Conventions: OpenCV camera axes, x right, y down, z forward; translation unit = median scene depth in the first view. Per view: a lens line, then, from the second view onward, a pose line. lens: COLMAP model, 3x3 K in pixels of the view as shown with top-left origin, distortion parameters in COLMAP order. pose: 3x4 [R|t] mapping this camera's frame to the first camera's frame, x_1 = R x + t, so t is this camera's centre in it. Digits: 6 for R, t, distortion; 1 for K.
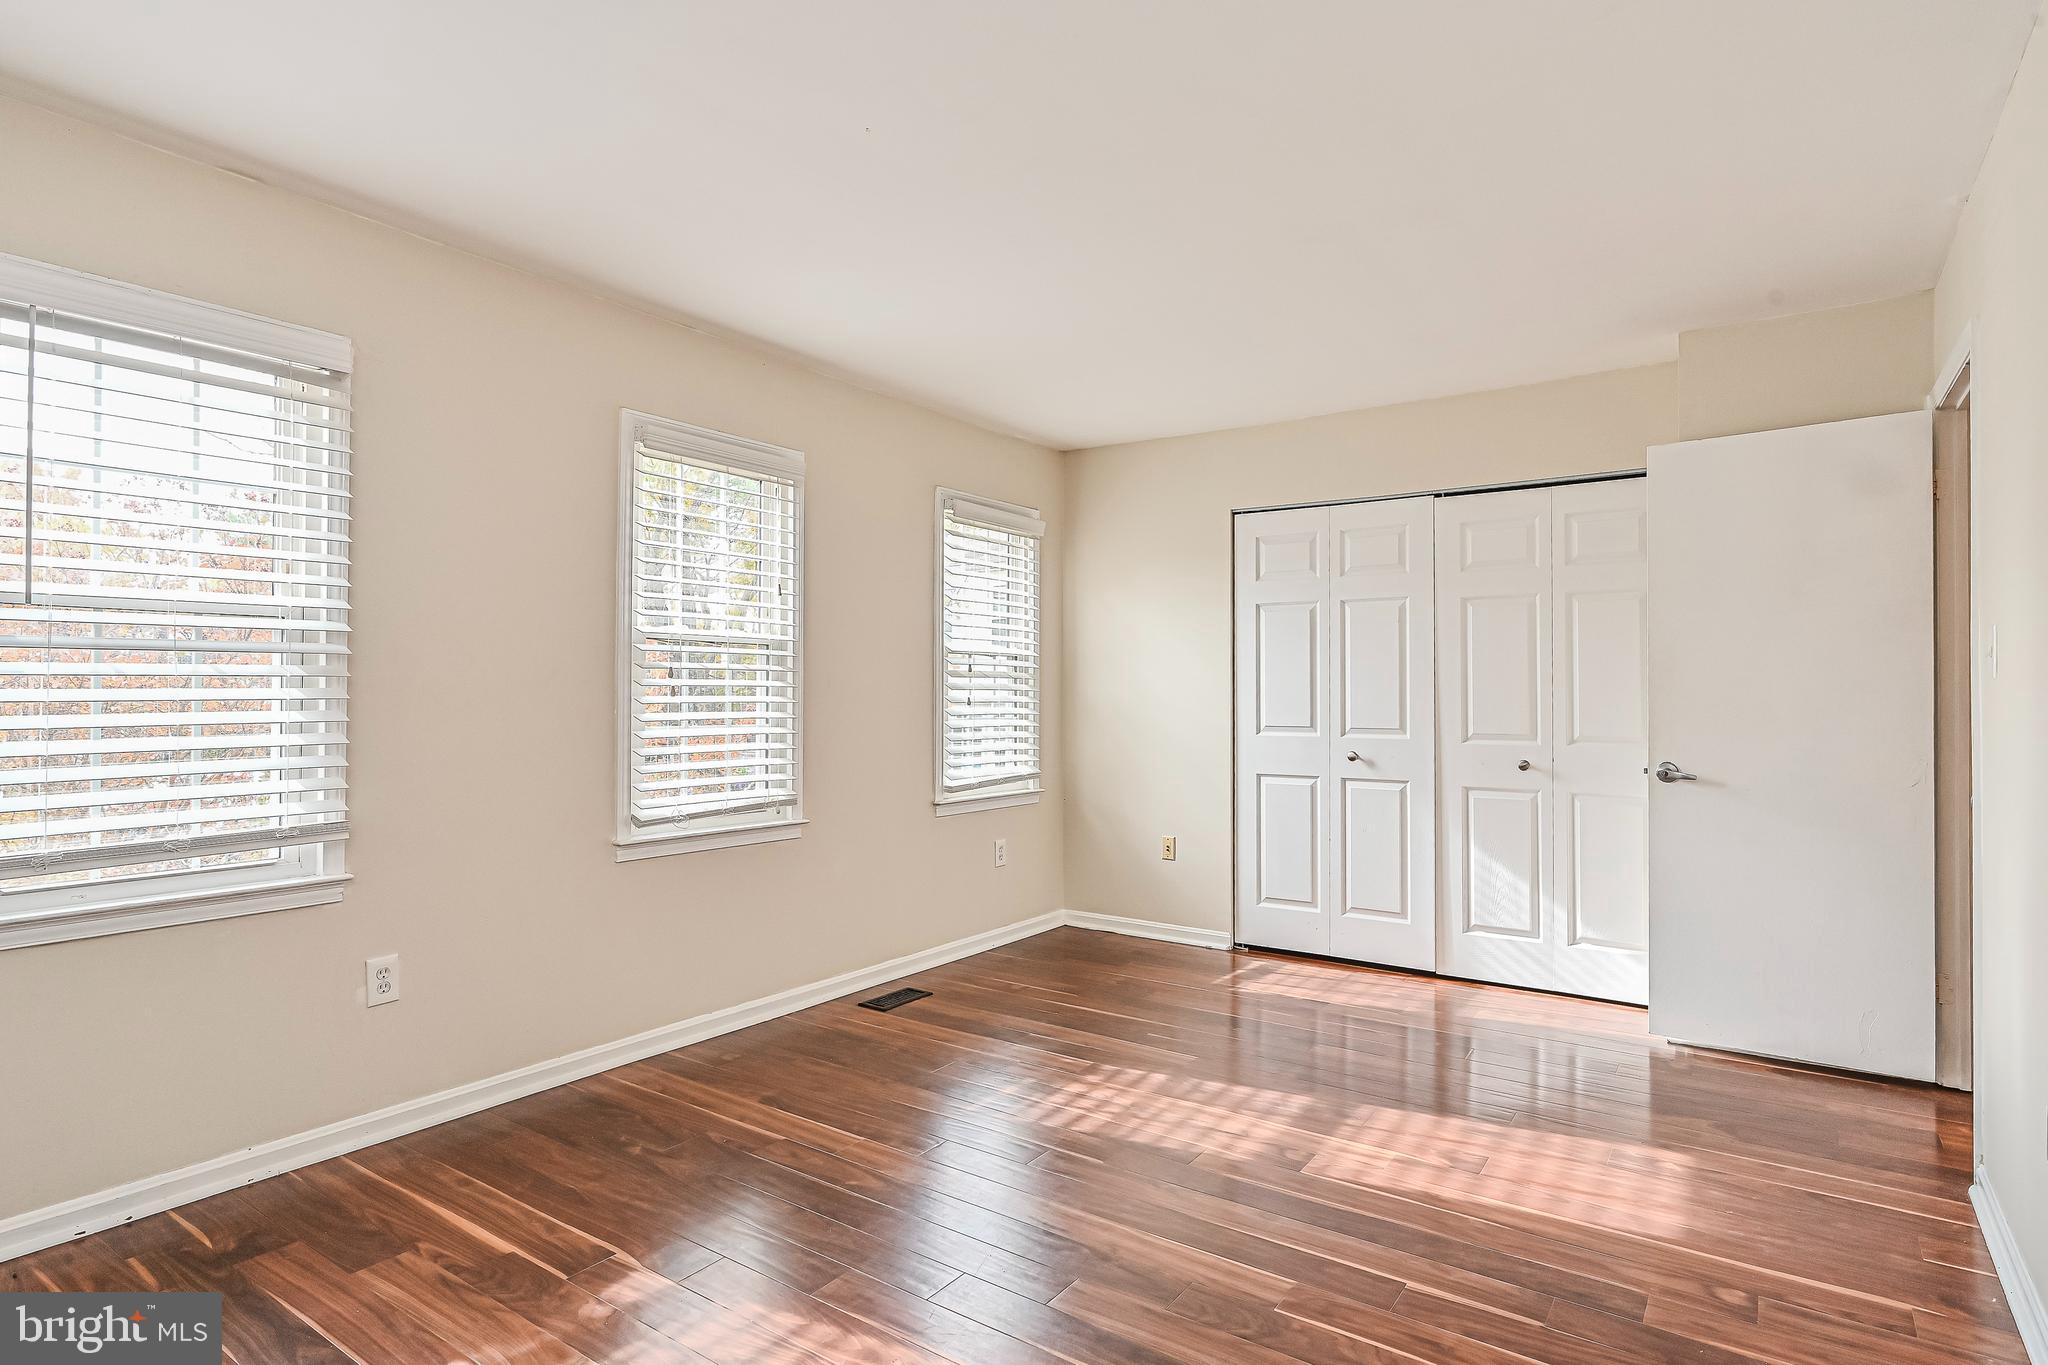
lens RADIAL K [[1075.0, 0, 1024.0], [0, 1075.0, 682.5], [0, 0, 1]] dist [-0.000973, 0.000179]
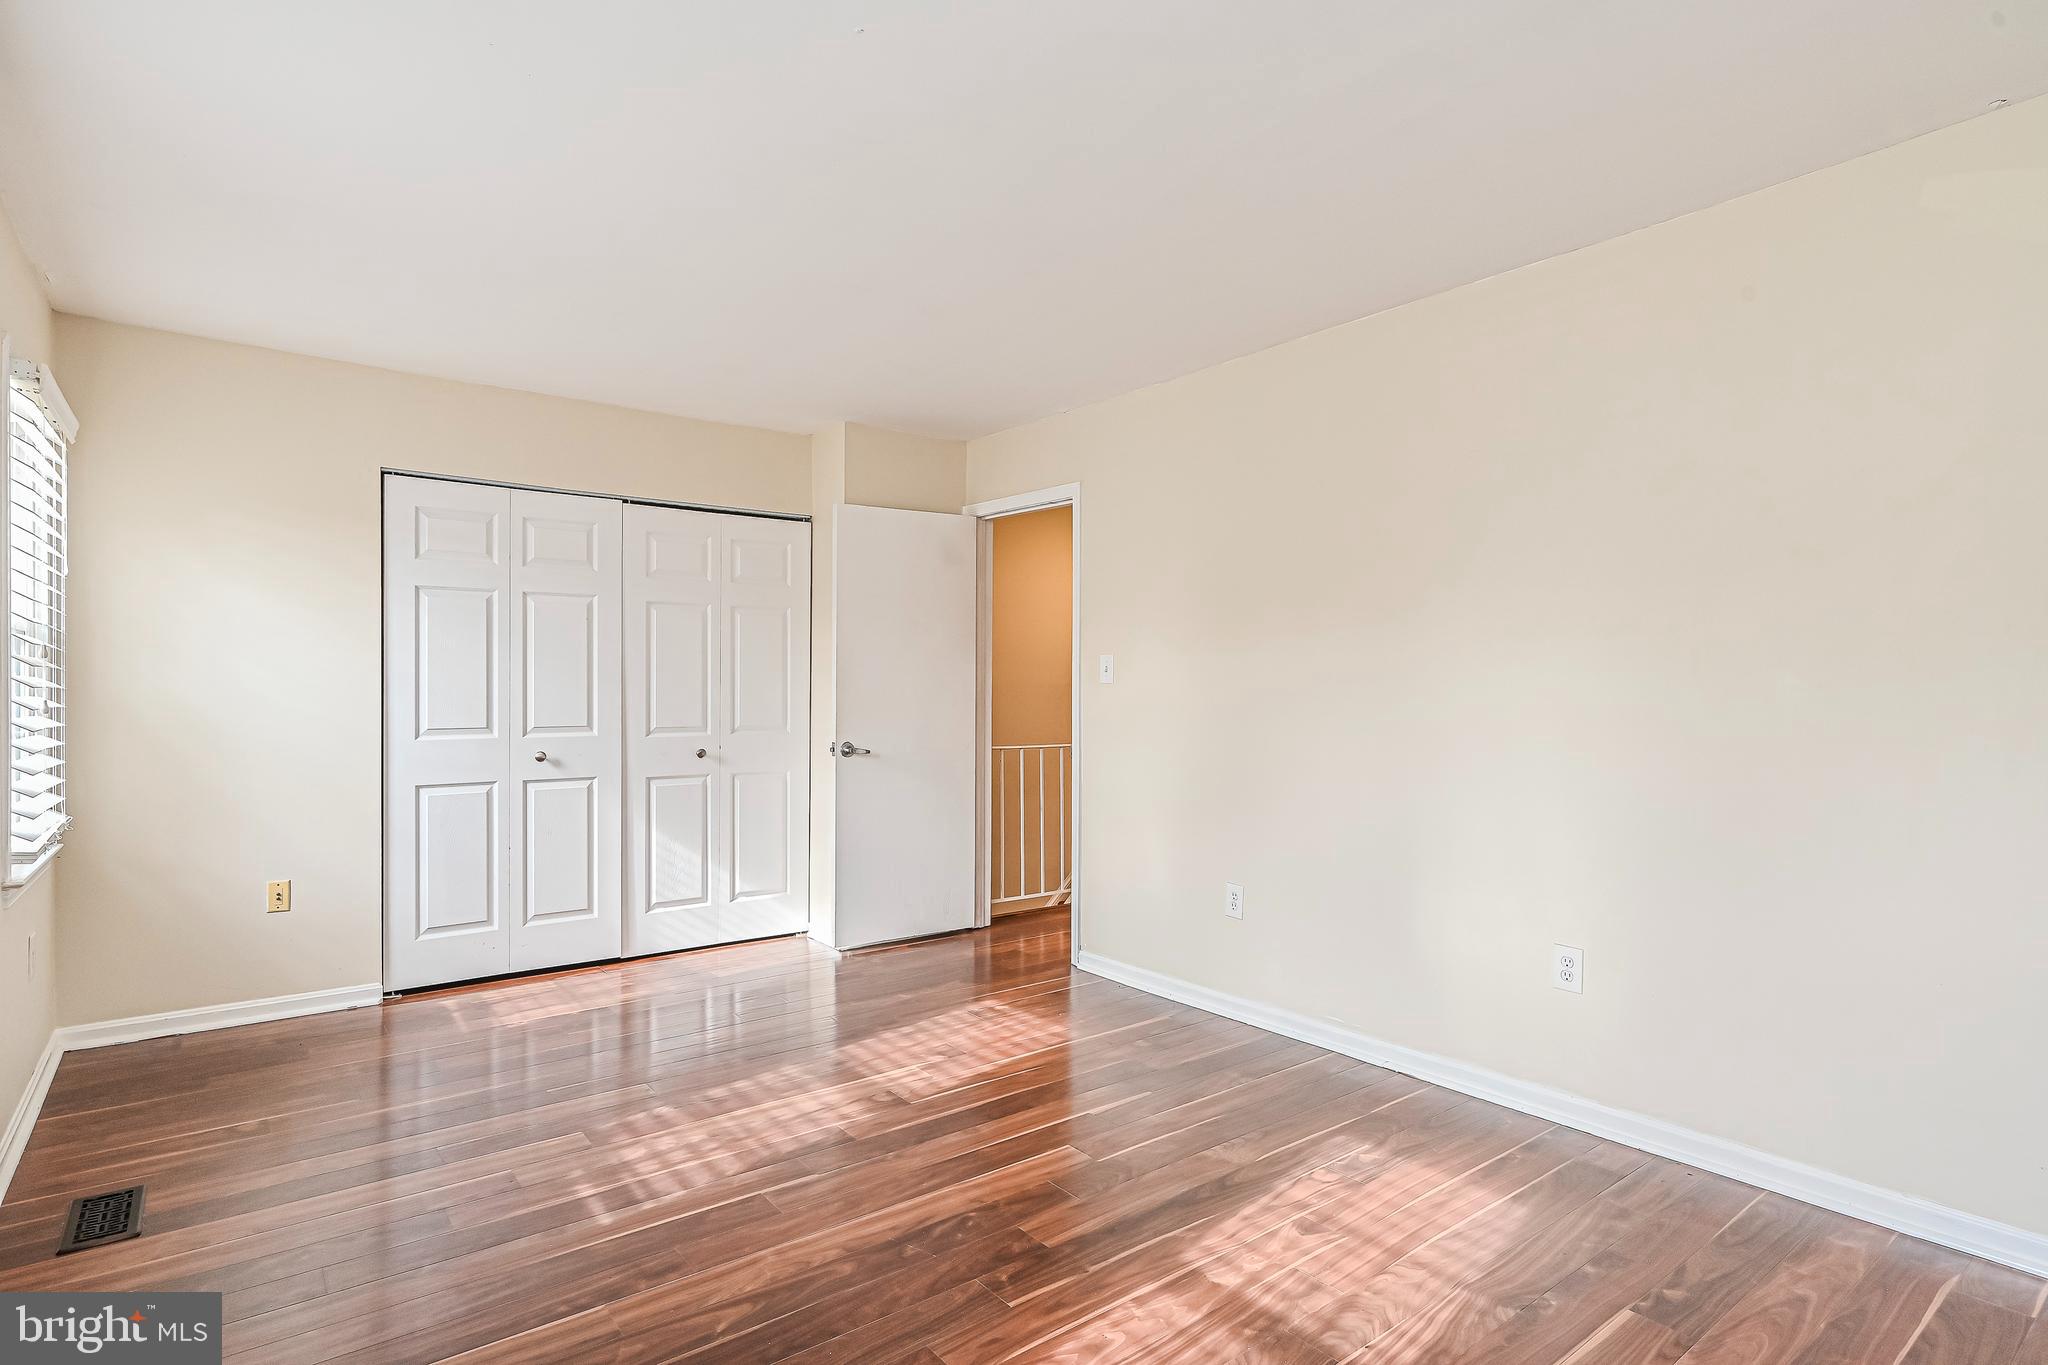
lens RADIAL K [[1043.0, 0, 1005.1], [0, 1043.0, 686.5], [0, 0, 1]] dist [-0.004197, -0.000358]
pose [[0.302360, 0.000775, 0.953194, -0.606367], [-0.008316, 0.999964, 0.001825, 0.001543], [-0.953158, -0.008479, 0.302355, 0.436566]]
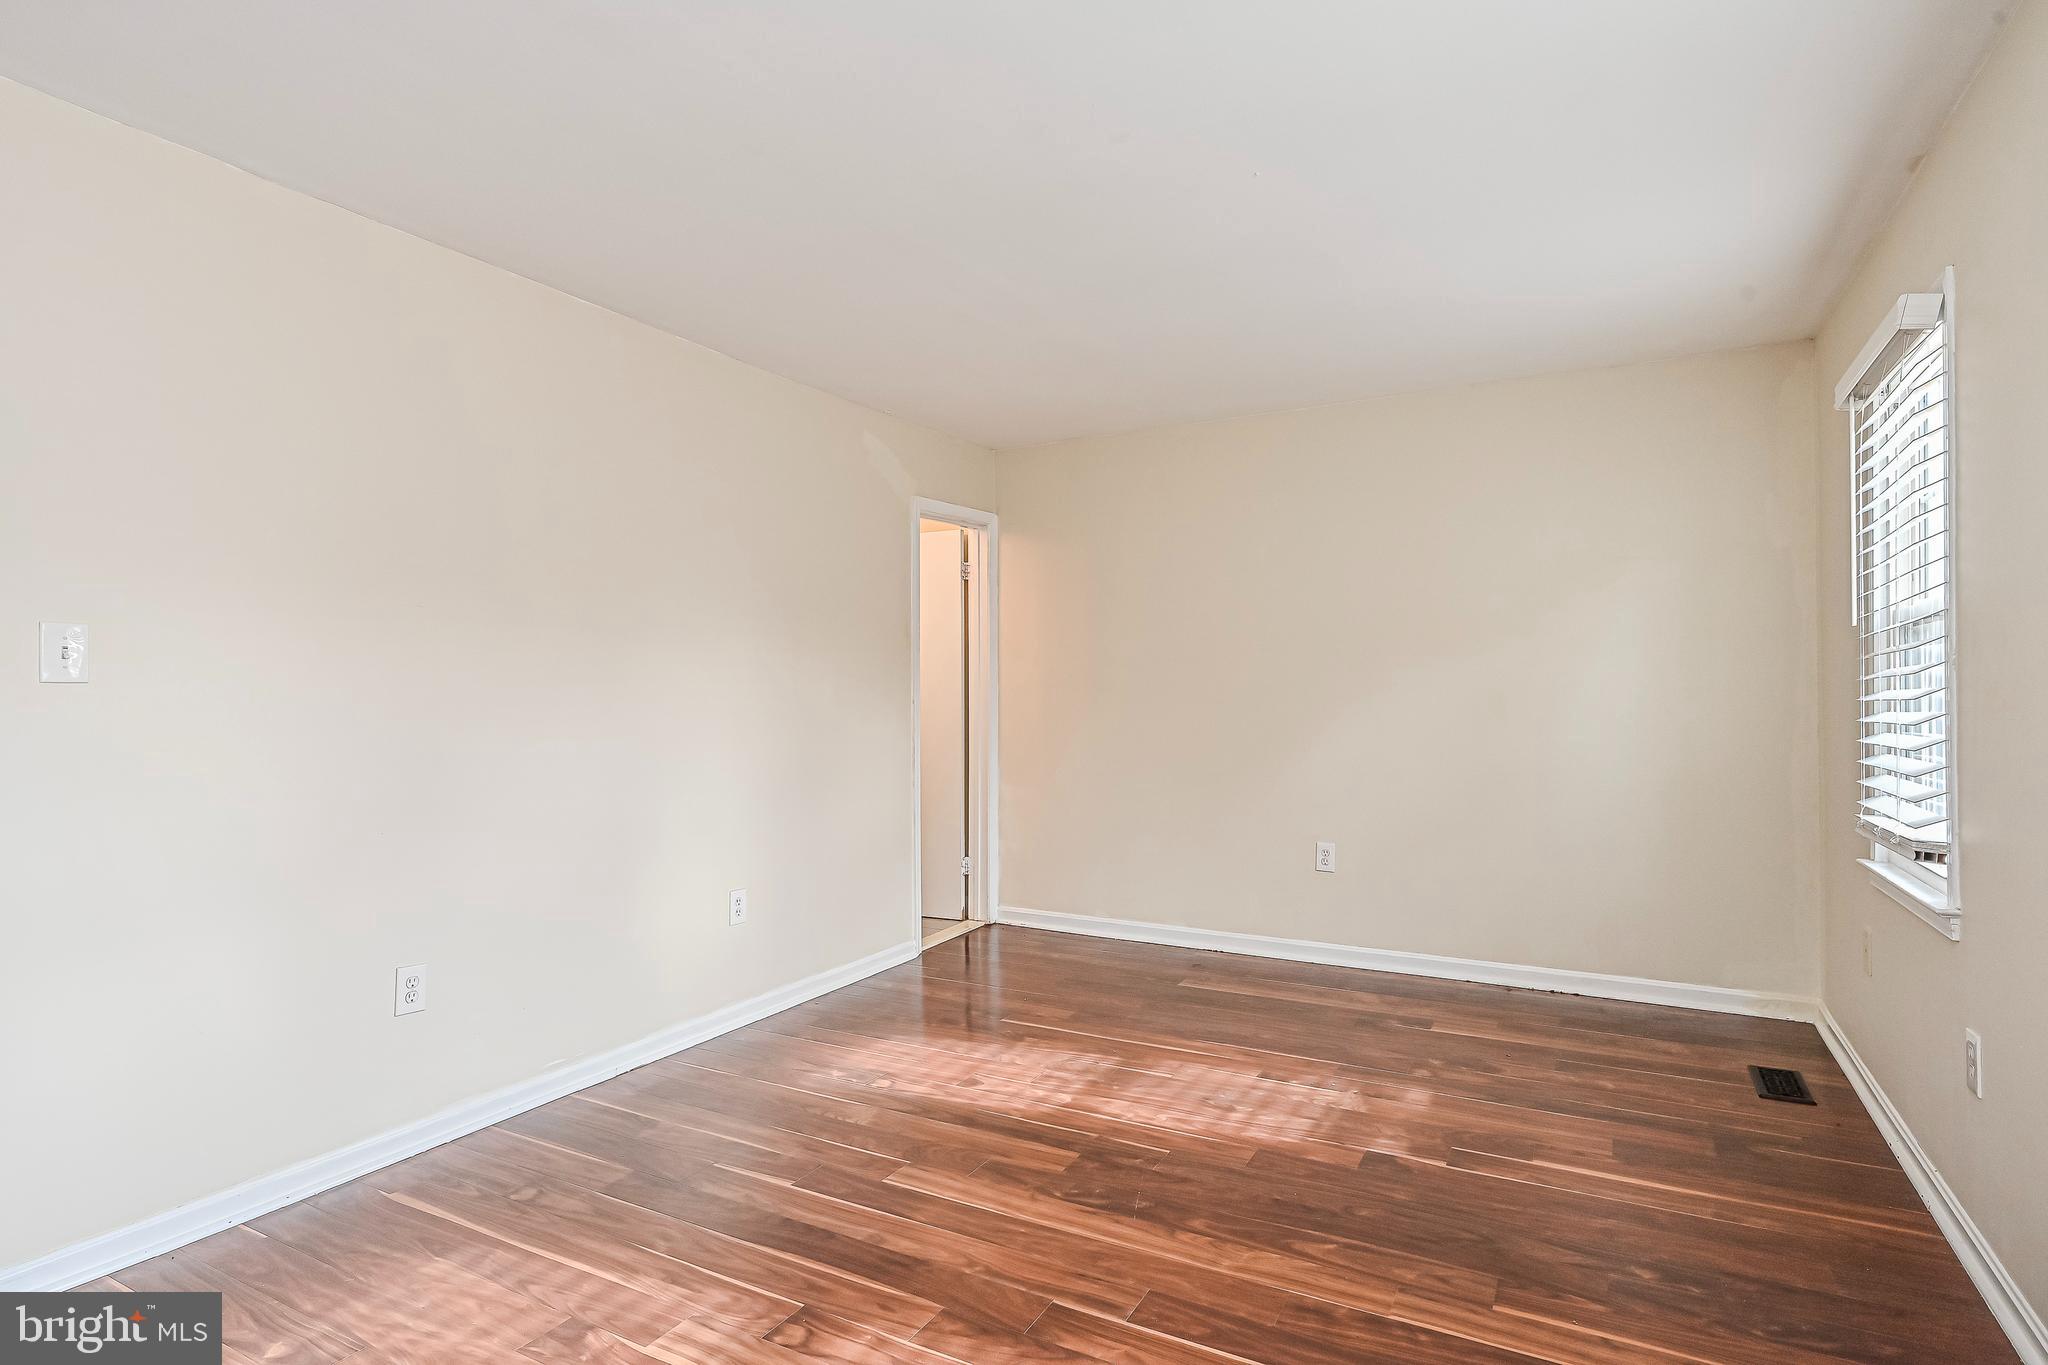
lens RADIAL K [[1040.6, 0, 1024.0], [0, 1040.6, 682.5], [0, 0, 1]] dist [0.001146, -0.000092]
pose [[-0.994284, 0.000384, -0.106767, 0.136992], [0.002642, 0.999776, -0.021002, 0.013135], [0.106735, -0.021164, -0.994062, 1.373663]]
